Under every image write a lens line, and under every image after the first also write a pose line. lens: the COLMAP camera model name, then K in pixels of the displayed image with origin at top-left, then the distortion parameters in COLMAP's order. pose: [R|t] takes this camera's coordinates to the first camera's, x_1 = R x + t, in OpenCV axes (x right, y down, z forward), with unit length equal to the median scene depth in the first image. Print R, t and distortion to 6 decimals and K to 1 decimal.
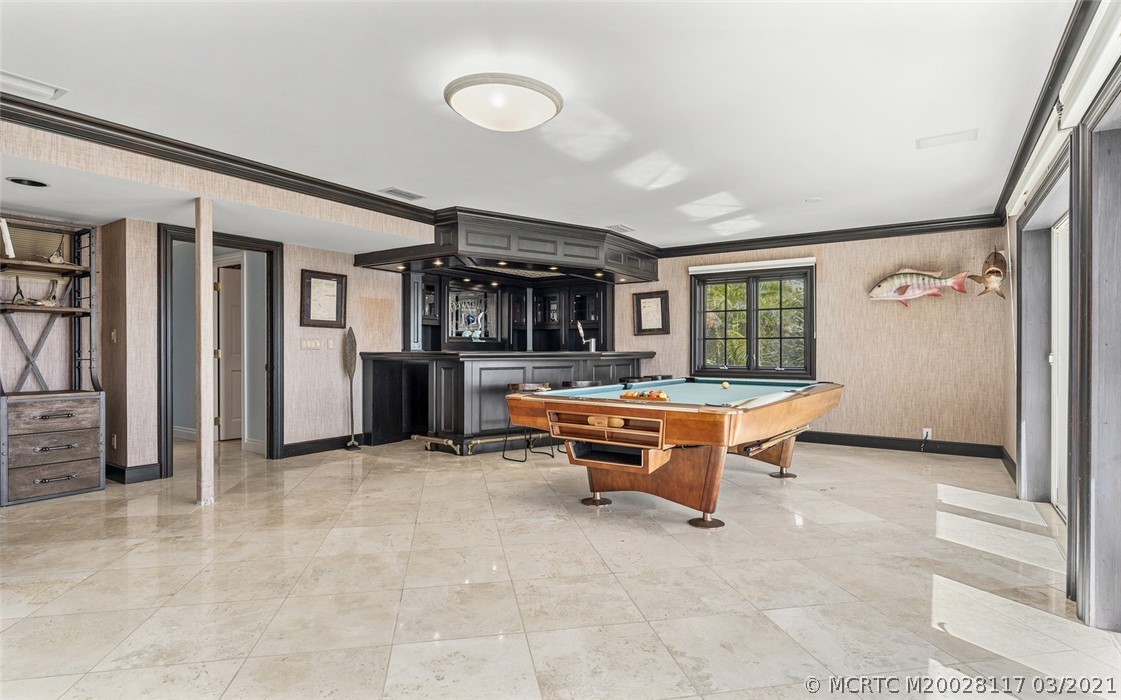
lens RADIAL K [[566.5, 0, 560.5], [0, 566.5, 350.0], [0, 0, 1]] dist [-0.000386, 0.000007]
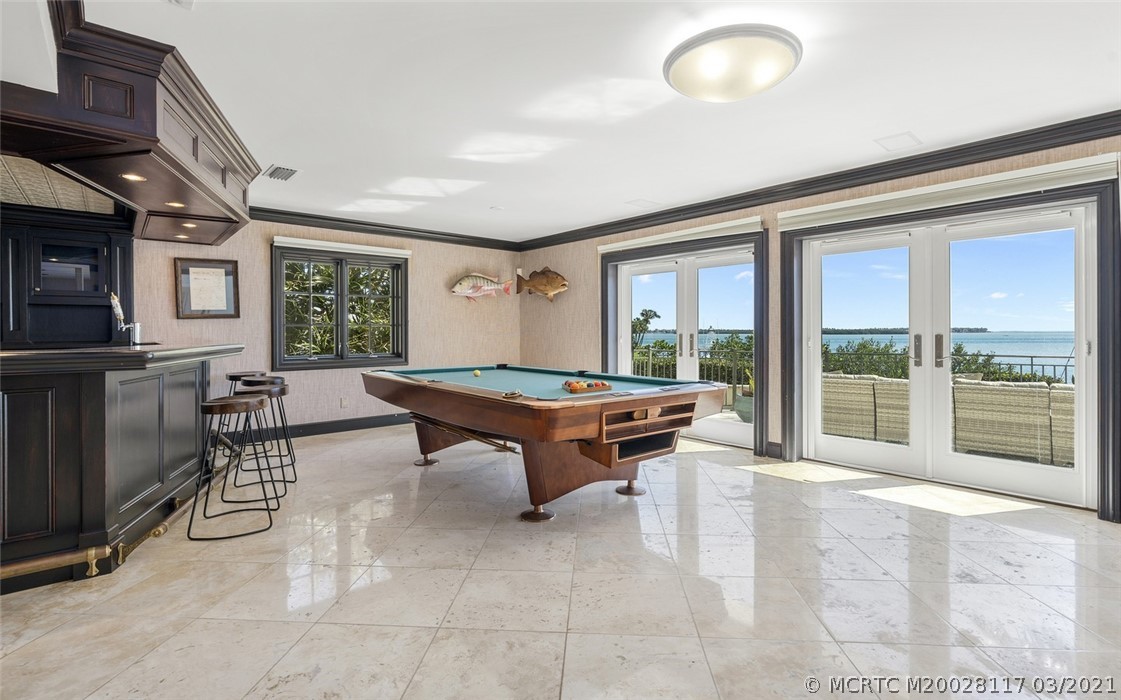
lens RADIAL K [[517.3, 0, 560.6], [0, 517.3, 339.8], [0, 0, 1]] dist [-0.005324, -0.000174]
pose [[0.257547, -0.017181, 0.966113, -0.467632], [0.006118, 0.999851, 0.016150, -0.009661], [-0.966246, 0.001751, 0.257614, 0.514142]]
